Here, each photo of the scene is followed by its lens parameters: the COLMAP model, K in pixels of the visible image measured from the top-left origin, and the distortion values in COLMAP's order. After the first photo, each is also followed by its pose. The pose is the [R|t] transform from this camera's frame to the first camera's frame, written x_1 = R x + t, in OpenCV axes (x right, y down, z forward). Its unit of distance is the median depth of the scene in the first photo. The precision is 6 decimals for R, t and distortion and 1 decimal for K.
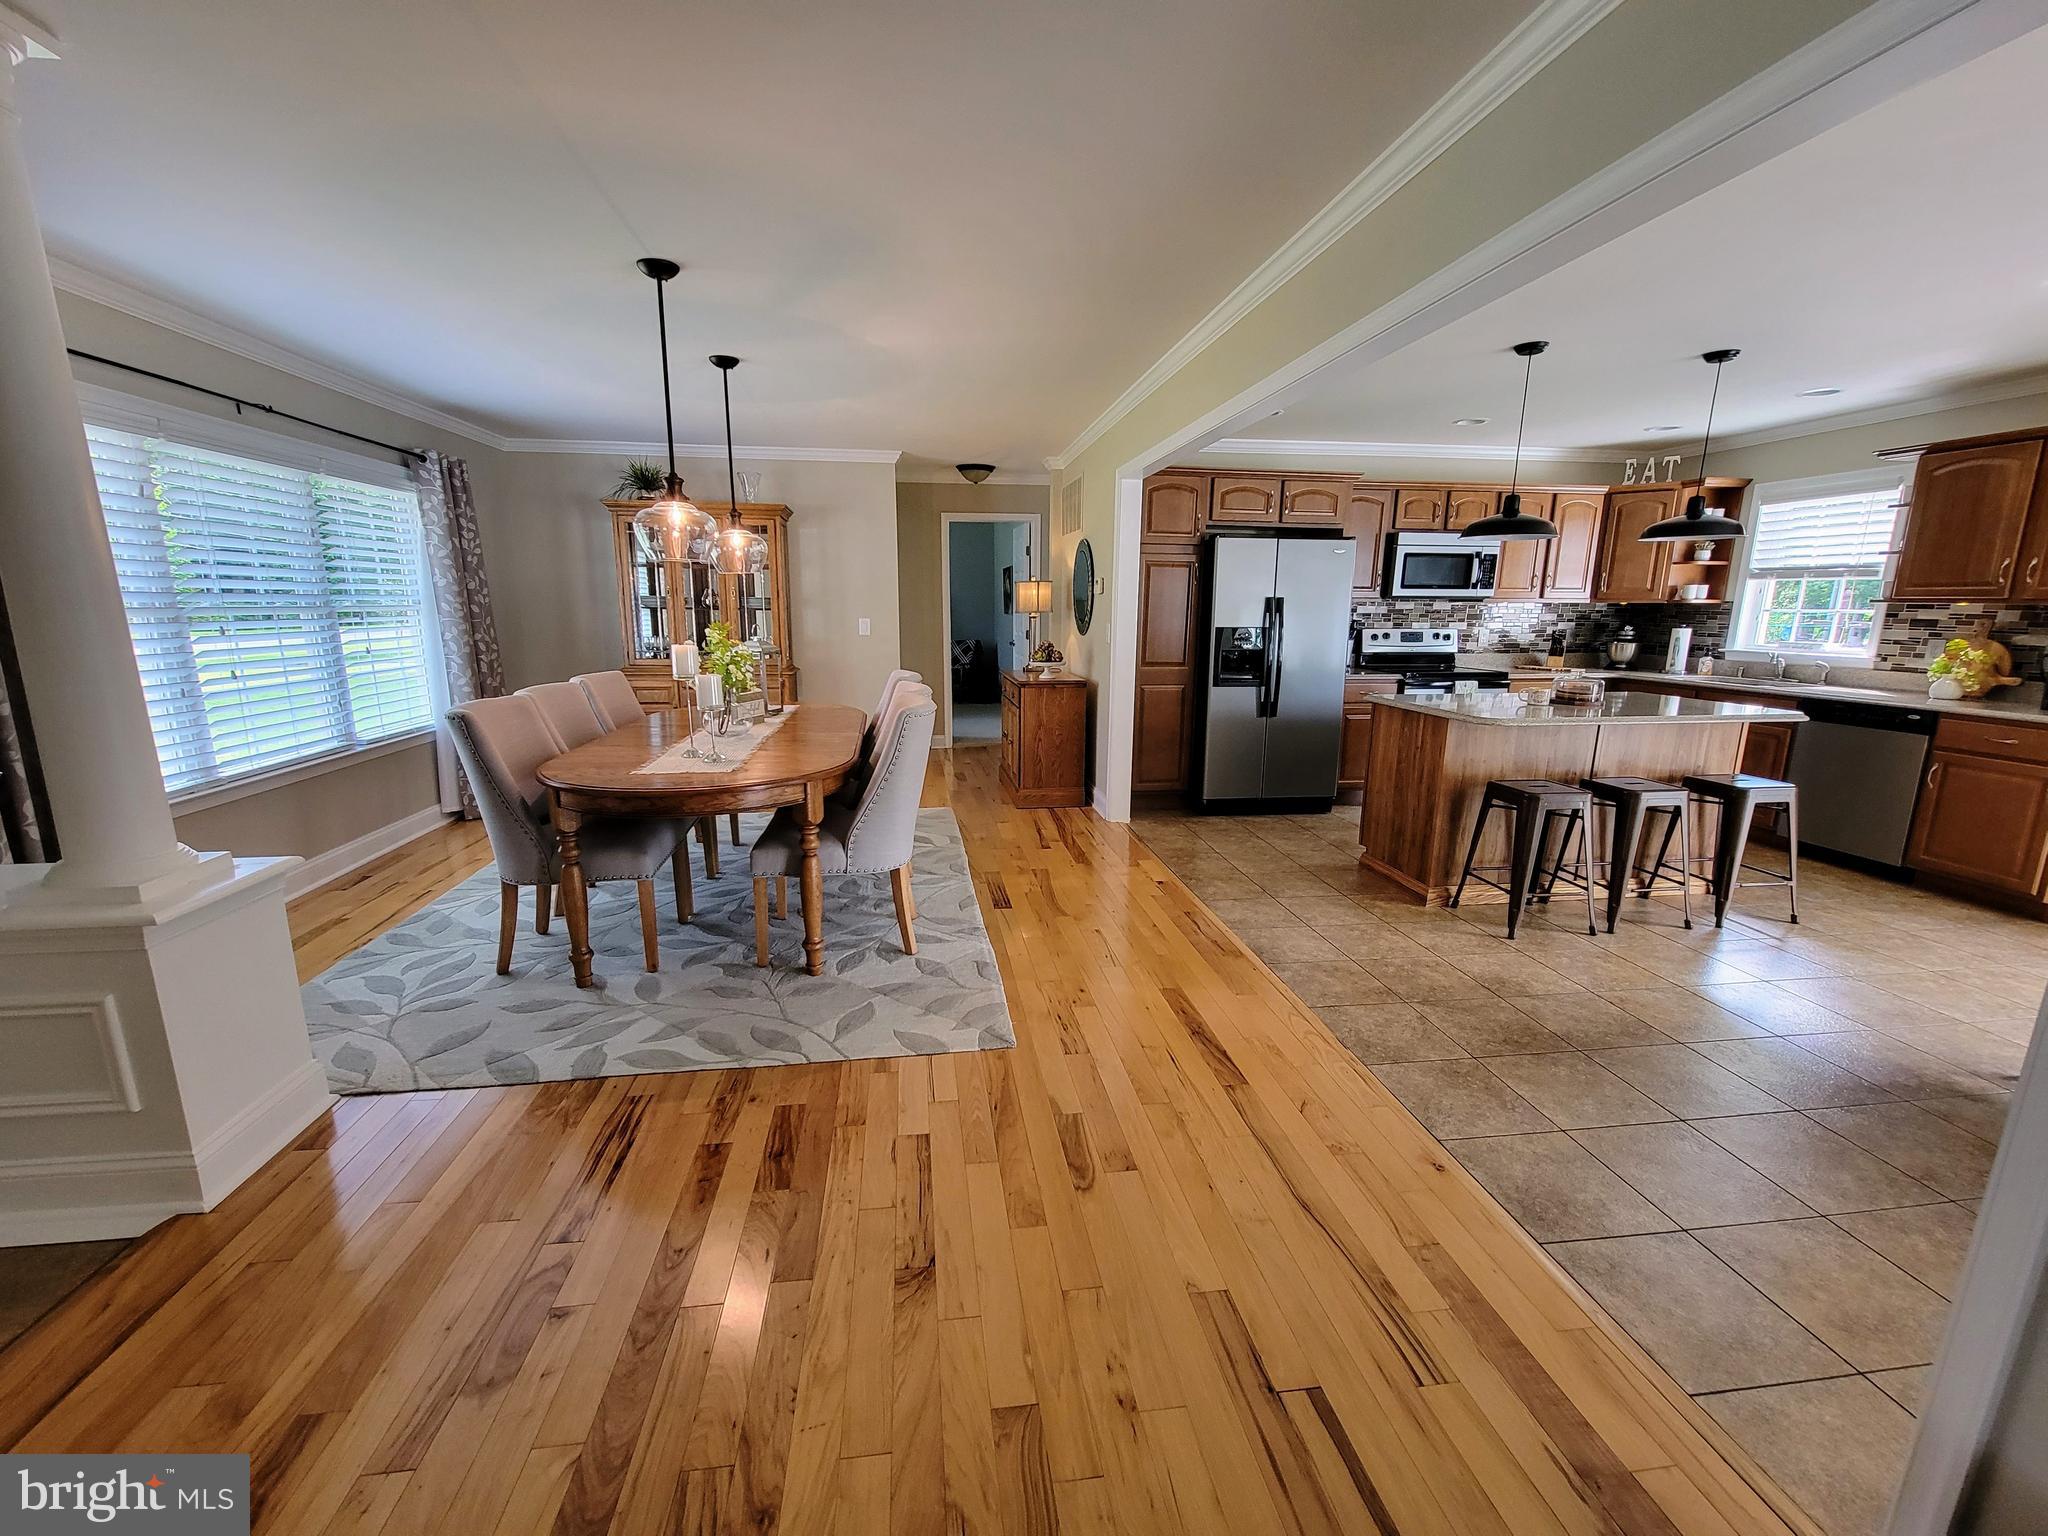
lens RADIAL K [[836.4, 0, 1018.5], [0, 836.4, 779.2], [0, 0, 1]] dist [0.001880, -0.003256]
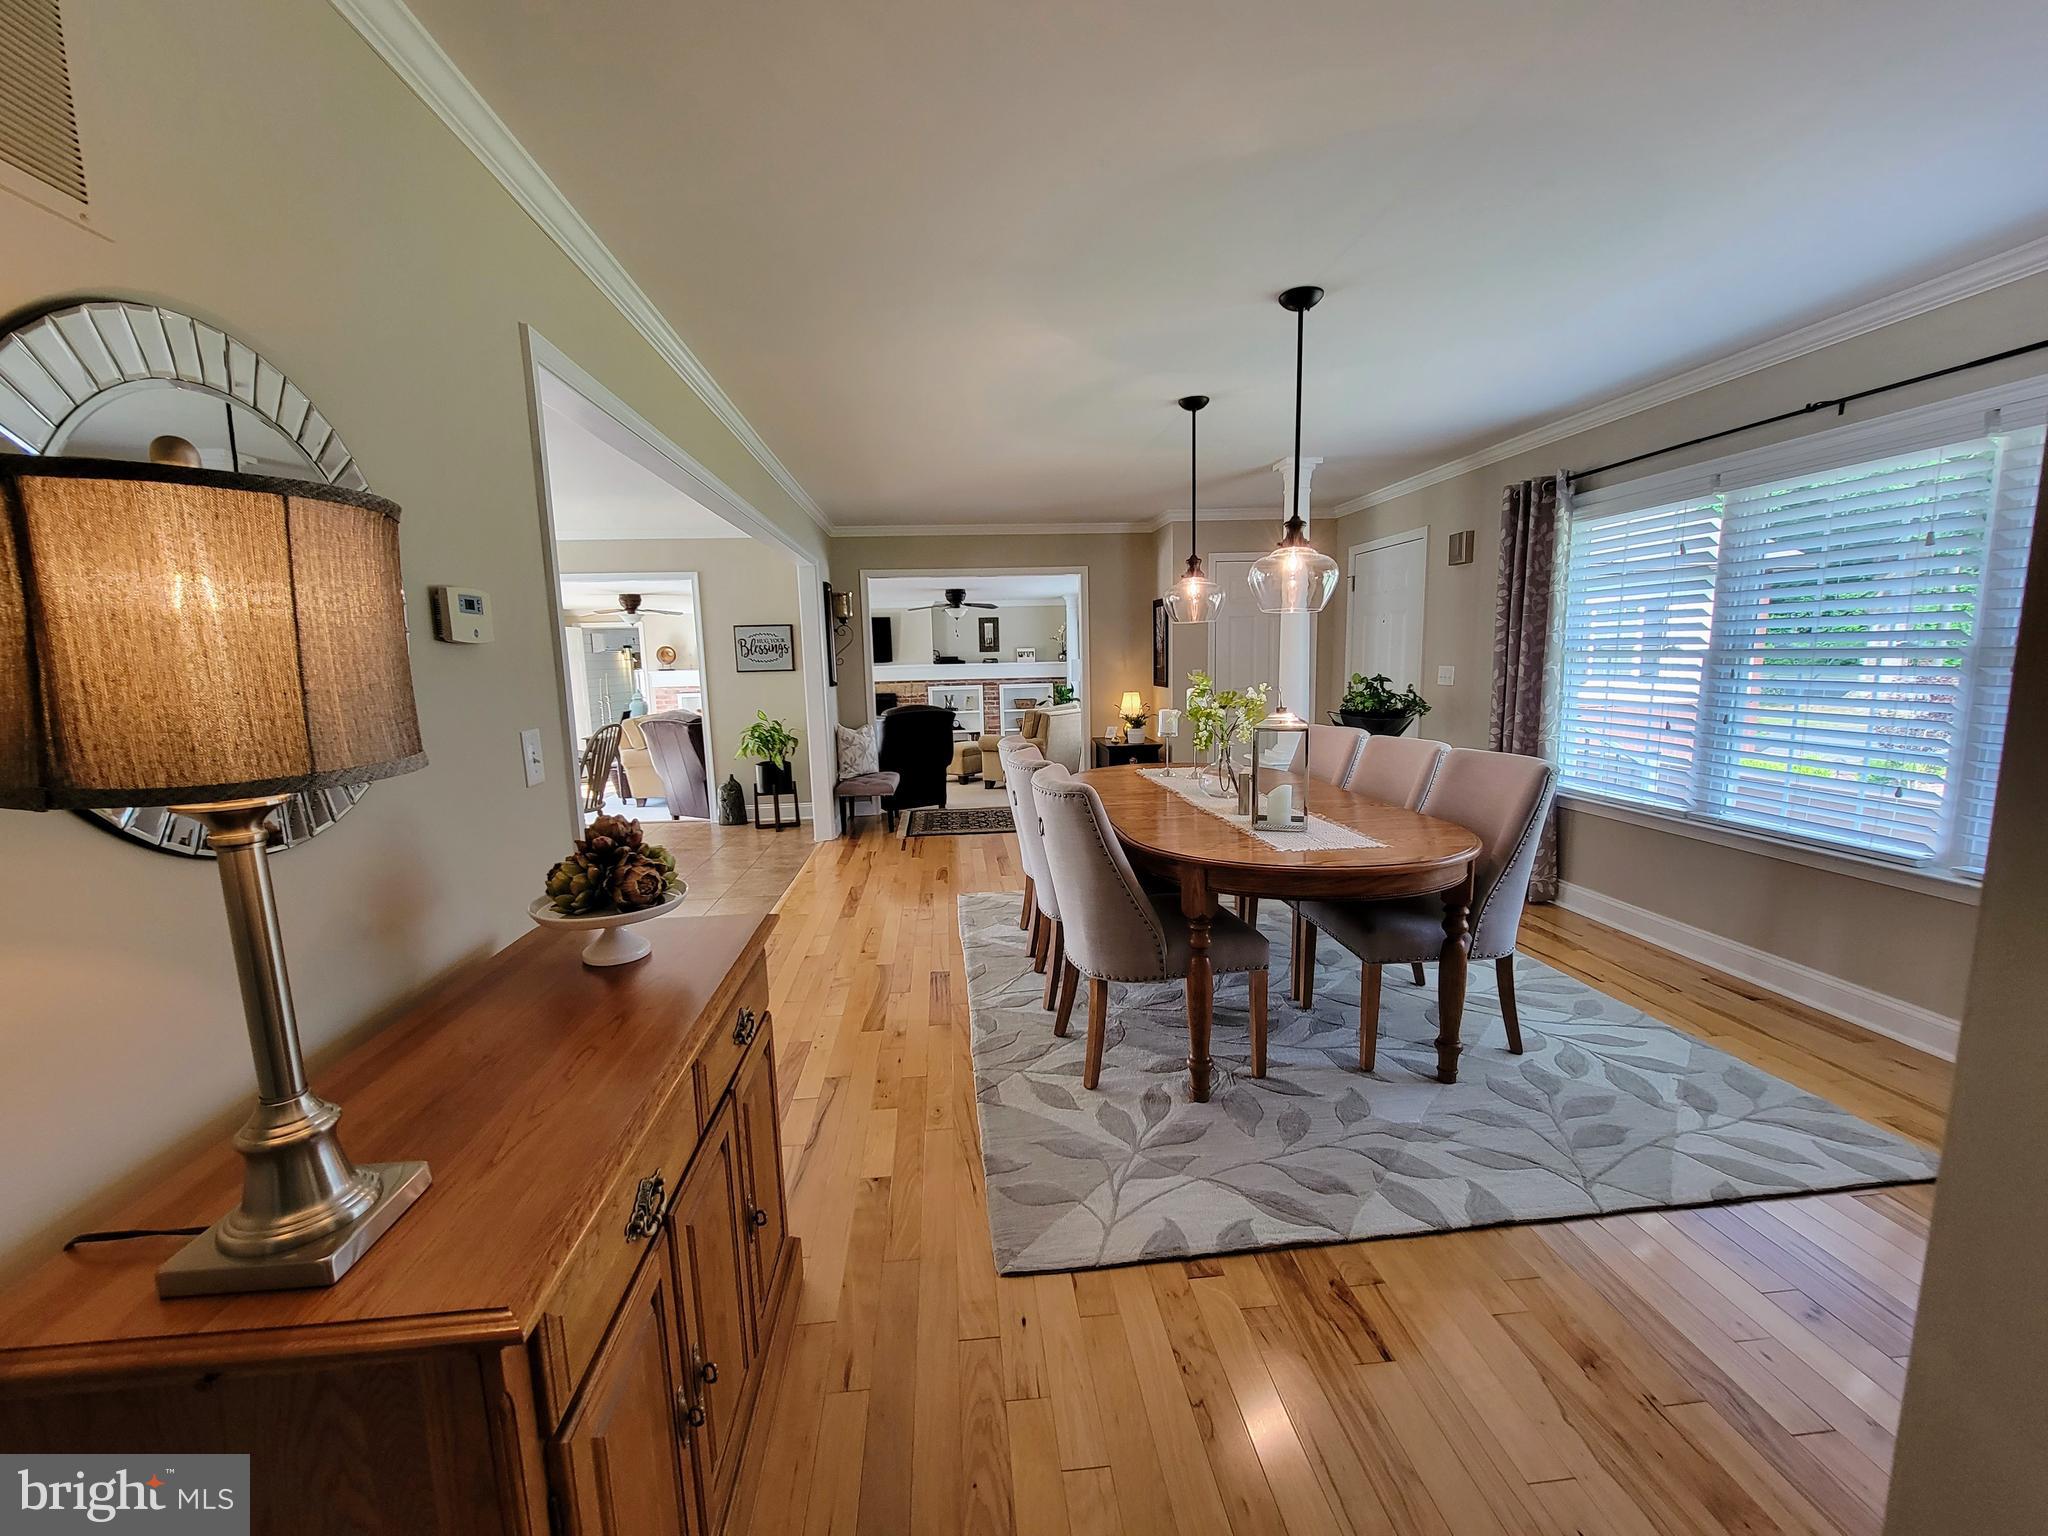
lens RADIAL K [[836.4, 0, 1018.5], [0, 836.4, 779.2], [0, 0, 1]] dist [0.001880, -0.003256]
pose [[-0.998864, 0.013140, 0.045805, -0.112622], [0.028372, 0.936275, 0.350121, -0.282195], [-0.038286, 0.351023, -0.935584, 1.312305]]
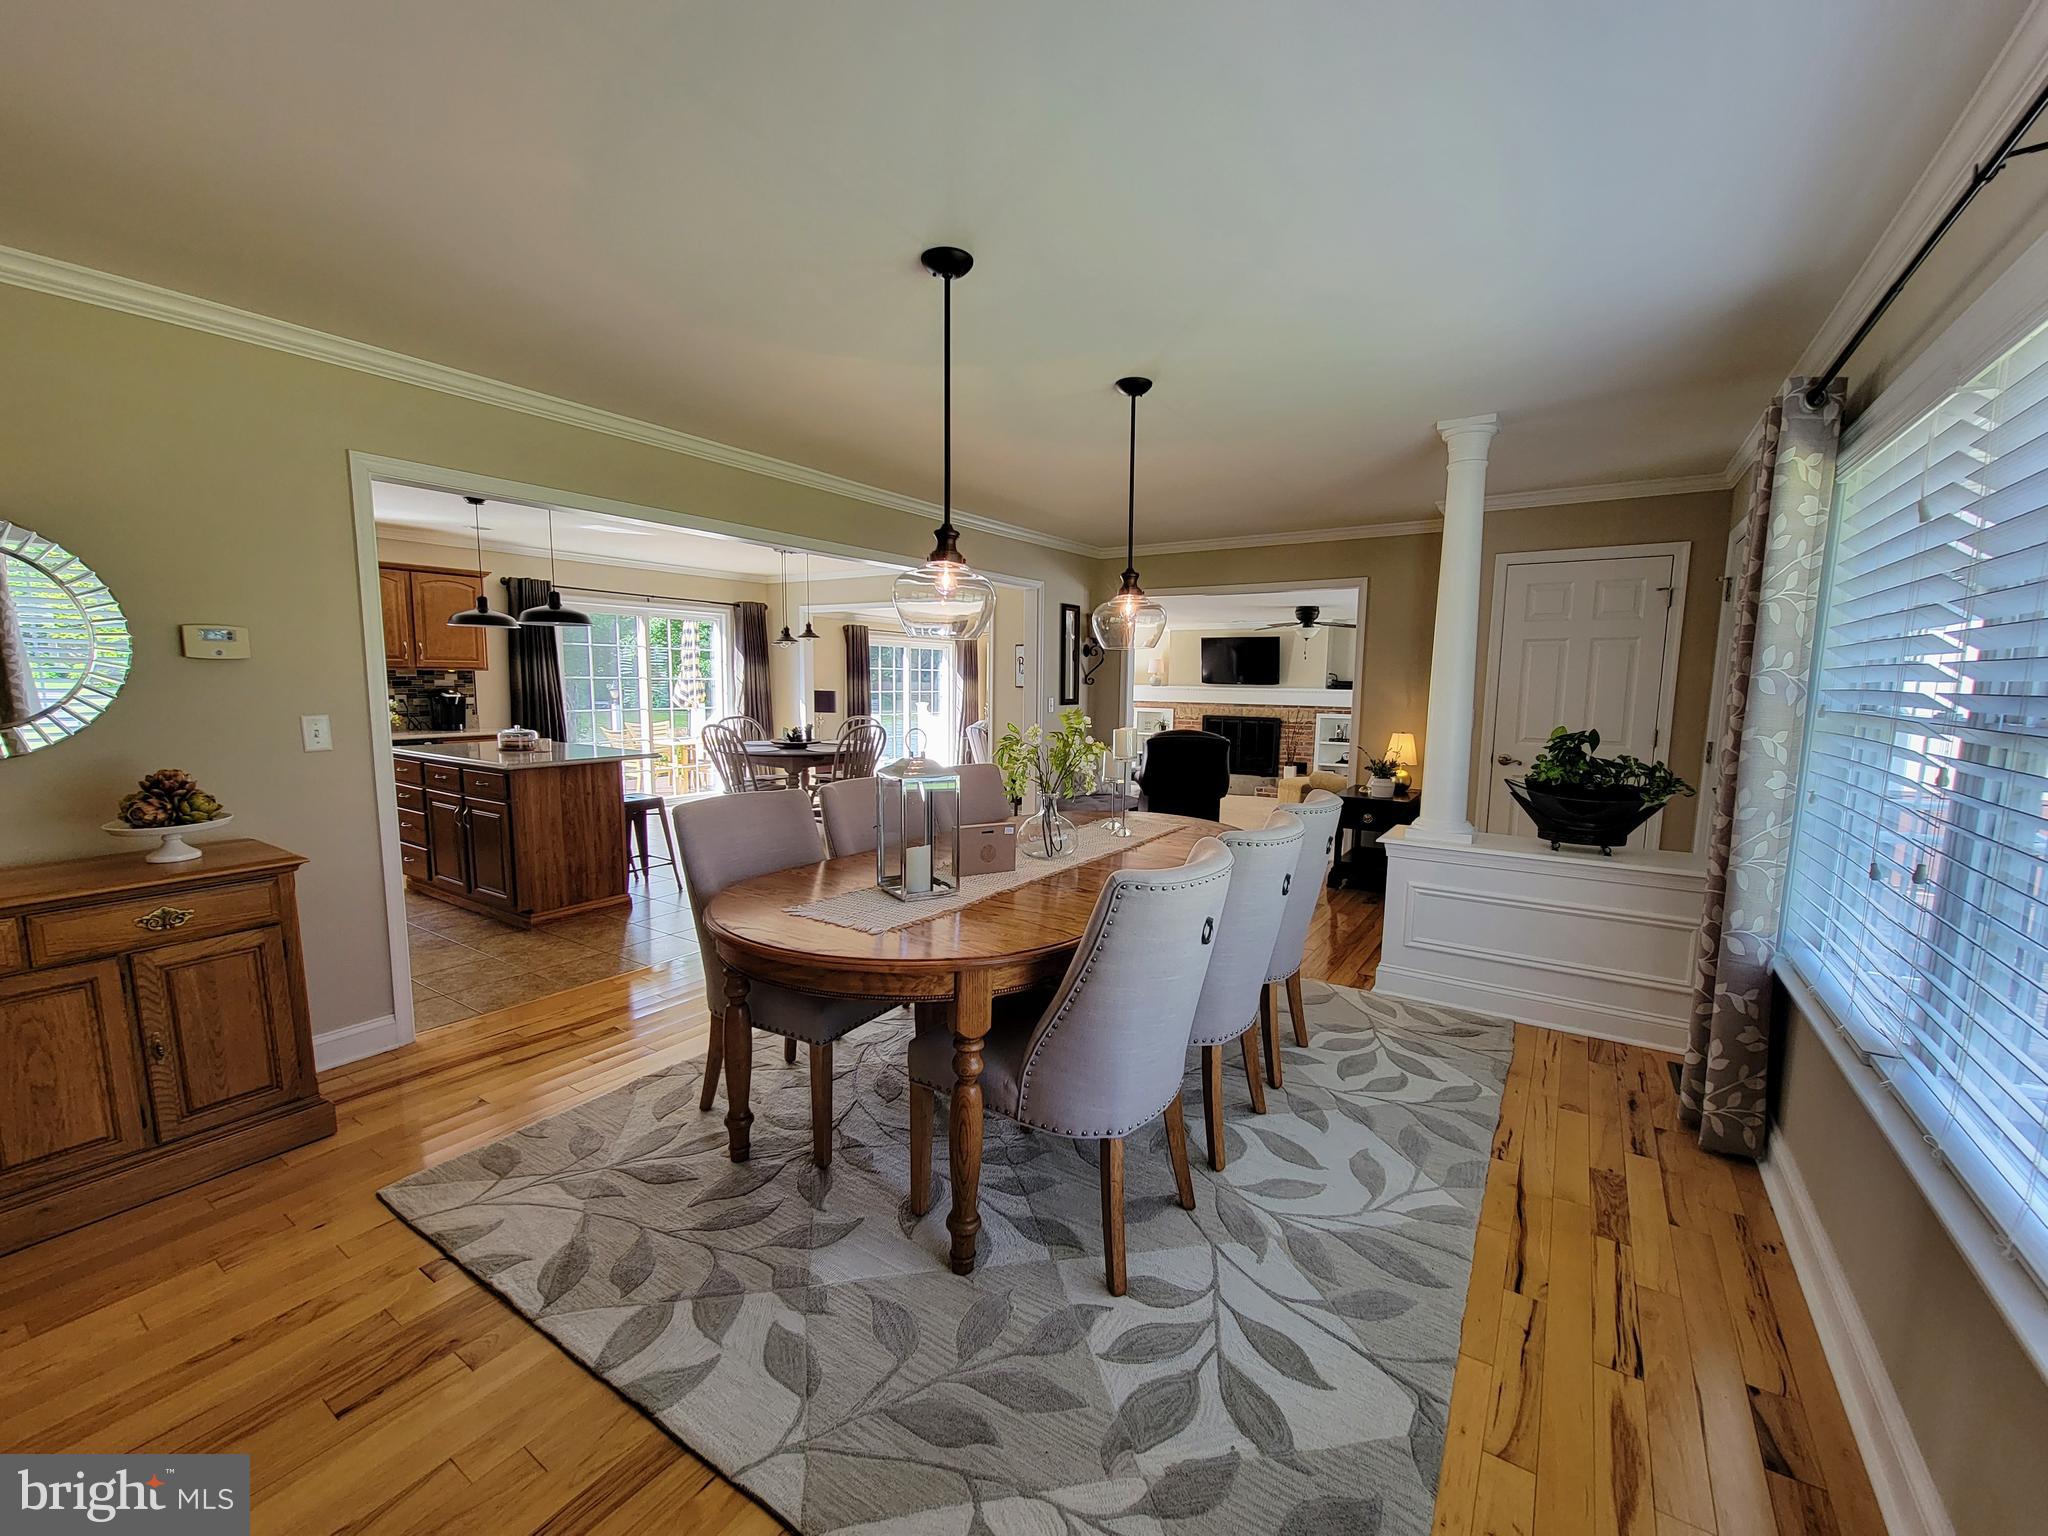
lens RADIAL K [[836.4, 0, 1018.5], [0, 836.4, 779.2], [0, 0, 1]] dist [0.001880, -0.003256]
pose [[-0.750179, -0.095663, 0.654278, -0.580795], [0.121712, 0.952596, 0.278832, -0.238647], [-0.649937, 0.288807, -0.702974, 1.081322]]
